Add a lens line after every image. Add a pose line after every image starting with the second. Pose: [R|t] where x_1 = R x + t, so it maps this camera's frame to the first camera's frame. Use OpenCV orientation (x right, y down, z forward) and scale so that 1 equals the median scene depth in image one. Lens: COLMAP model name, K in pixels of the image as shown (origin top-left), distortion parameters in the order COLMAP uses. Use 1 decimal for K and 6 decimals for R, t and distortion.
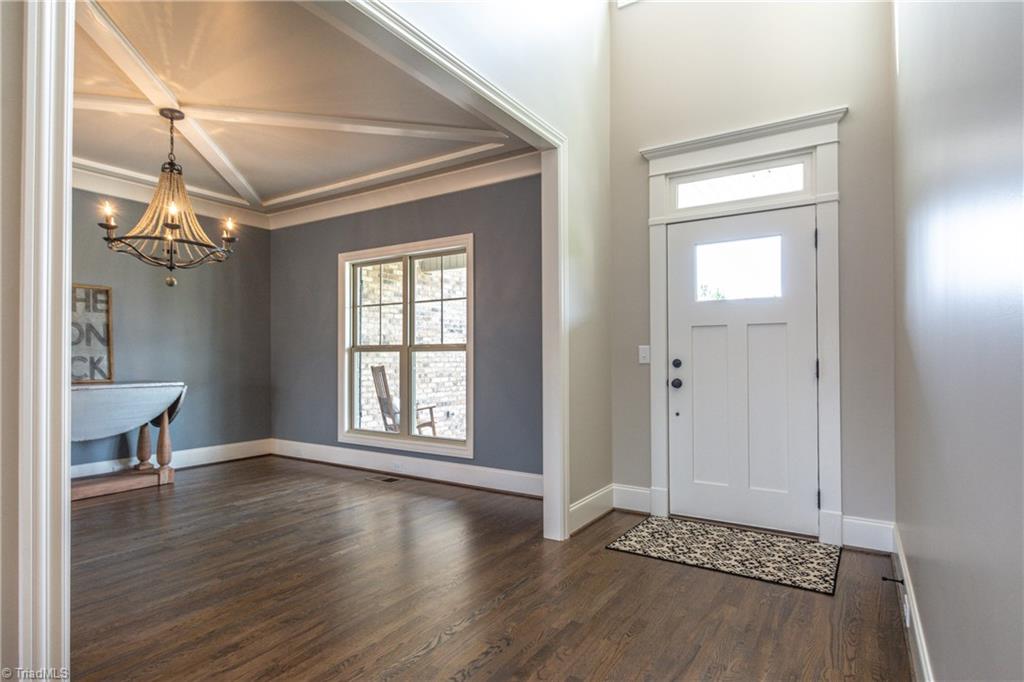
lens RADIAL K [[538.0, 0, 511.2], [0, 538.0, 352.6], [0, 0, 1]] dist [-0.002220, -0.000505]
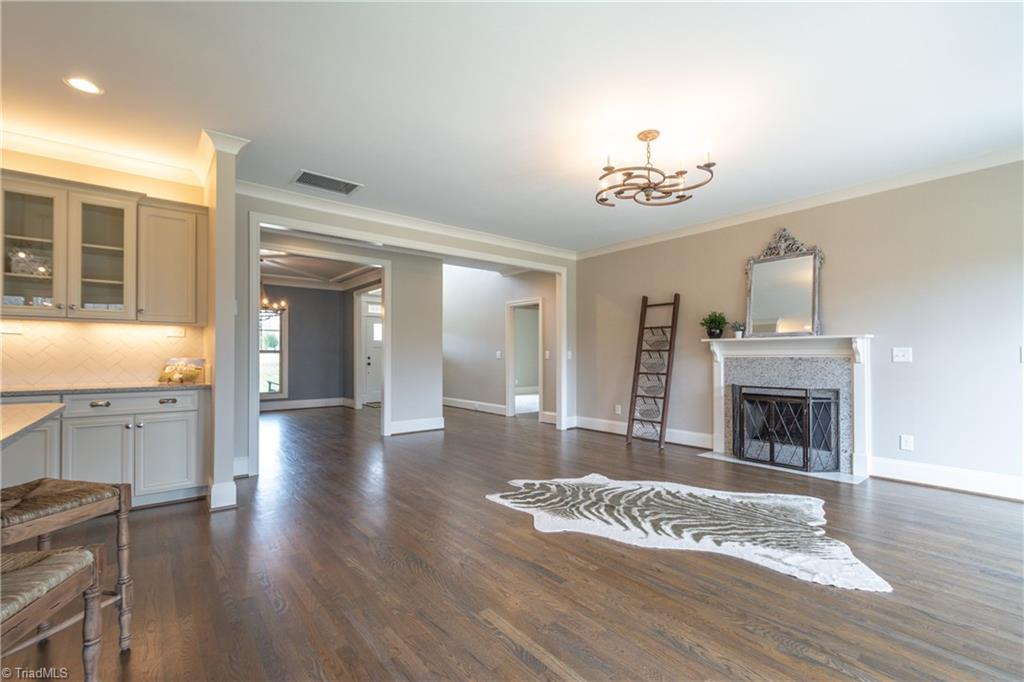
lens RADIAL K [[448.1, 0, 514.3], [0, 448.1, 353.8], [0, 0, 1]] dist [0.002451, -0.005764]
pose [[0.309544, 0.004997, 0.950872, -1.613855], [-0.007967, 0.999965, -0.002661, -0.003736], [-0.950852, -0.006752, 0.309573, -0.573375]]
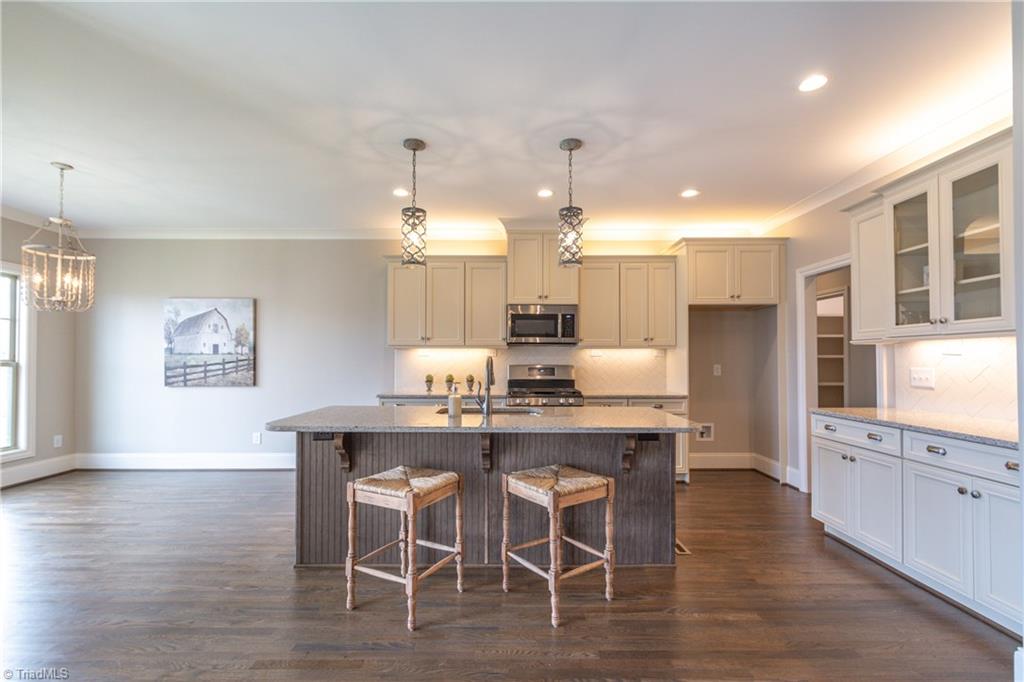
lens RADIAL K [[448.0, 0, 510.2], [0, 448.0, 352.9], [0, 0, 1]] dist [0.008076, -0.006115]
pose [[0.545100, -0.011185, -0.838296, -1.030090], [0.006016, 0.999937, -0.009430, -0.029939], [0.838349, 0.000097, 0.545134, -0.451063]]
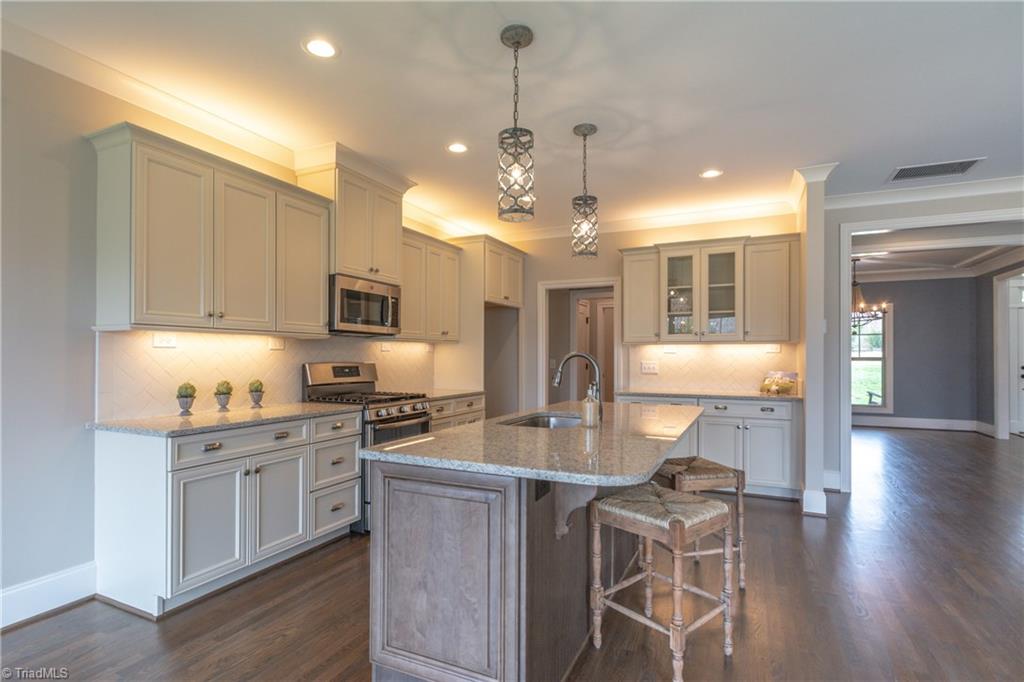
lens RADIAL K [[505.0, 0, 509.0], [0, 505.0, 353.3], [0, 0, 1]] dist [0.015394, -0.011744]
pose [[0.991586, 0.003683, 0.129398, -1.703294], [-0.004059, 0.999988, 0.002648, -0.030090], [-0.129387, -0.003151, 0.991589, -0.698367]]
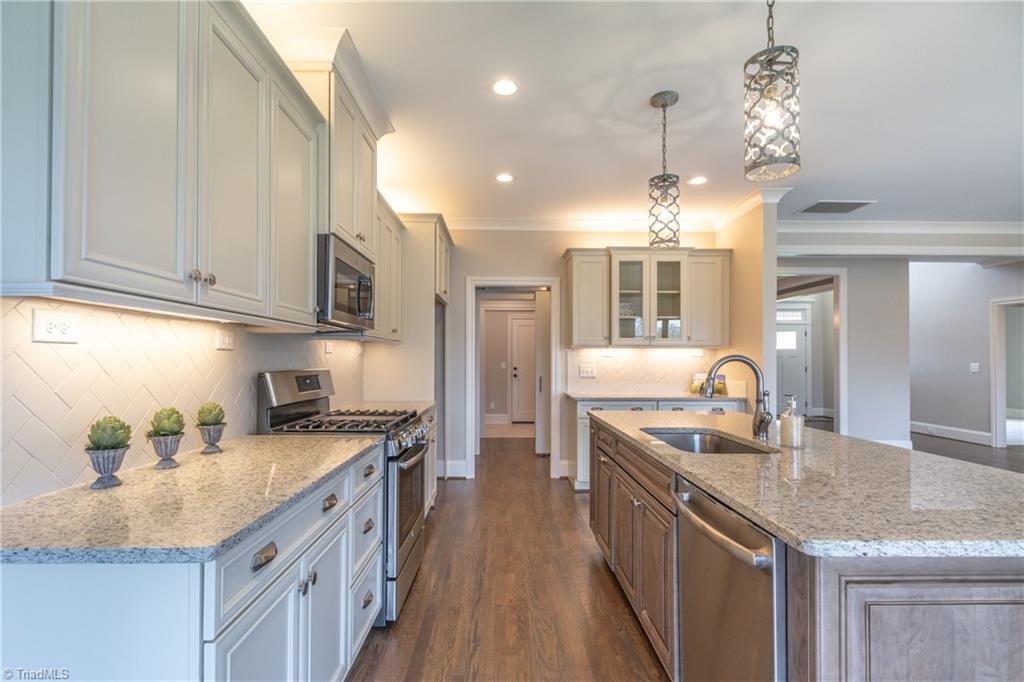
lens RADIAL K [[474.7, 0, 510.5], [0, 474.7, 355.2], [0, 0, 1]] dist [0.004601, -0.000214]
pose [[0.831807, 0.007637, 0.555013, -1.970684], [-0.006962, 0.999970, -0.003325, -0.027838], [-0.555022, -0.001098, 0.831835, -0.395862]]
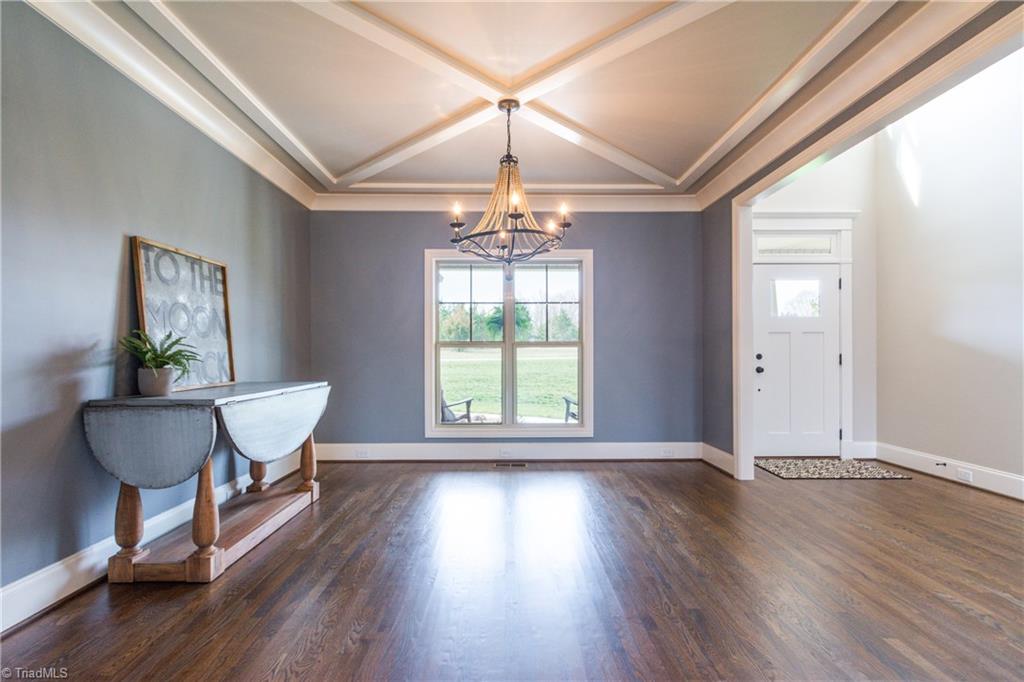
lens RADIAL K [[496.9, 0, 509.5], [0, 496.9, 347.8], [0, 0, 1]] dist [0.002675, 0.000116]
pose [[0.835979, 0.004674, 0.548741, -0.806184], [-0.004214, 0.999989, -0.002098, 0.001126], [-0.548745, -0.000558, 0.835990, 0.166205]]
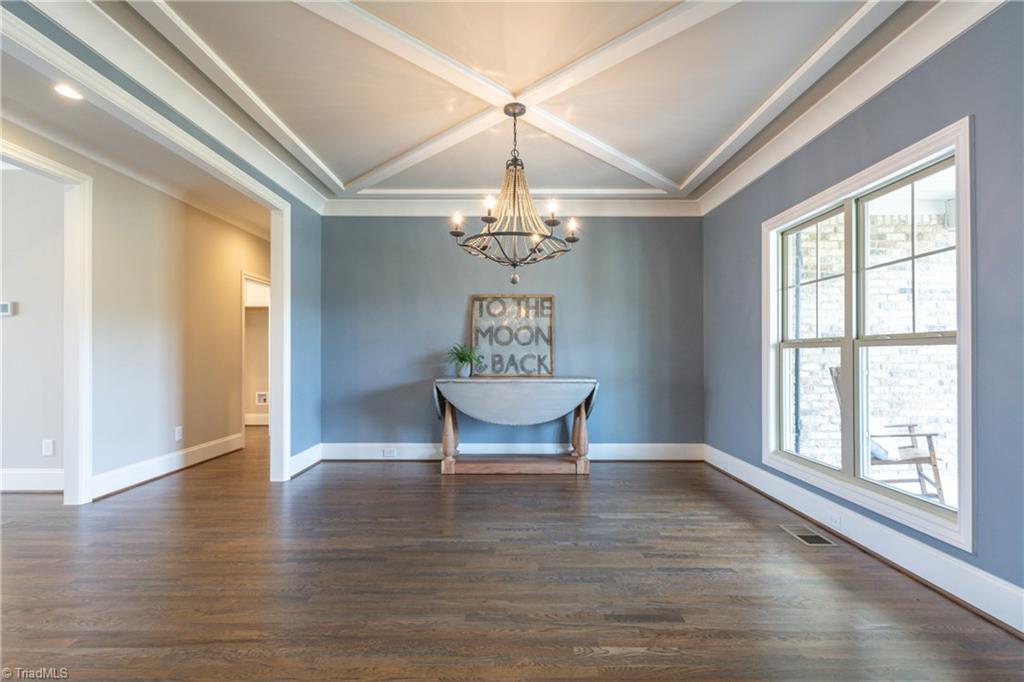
lens RADIAL K [[473.2, 0, 510.1], [0, 473.2, 352.2], [0, 0, 1]] dist [-0.002220, -0.000948]
pose [[0.539355, -0.003342, -0.842072, 0.069077], [0.006379, 0.999980, 0.000117, 0.002056], [0.842054, -0.005434, 0.539366, 0.370394]]
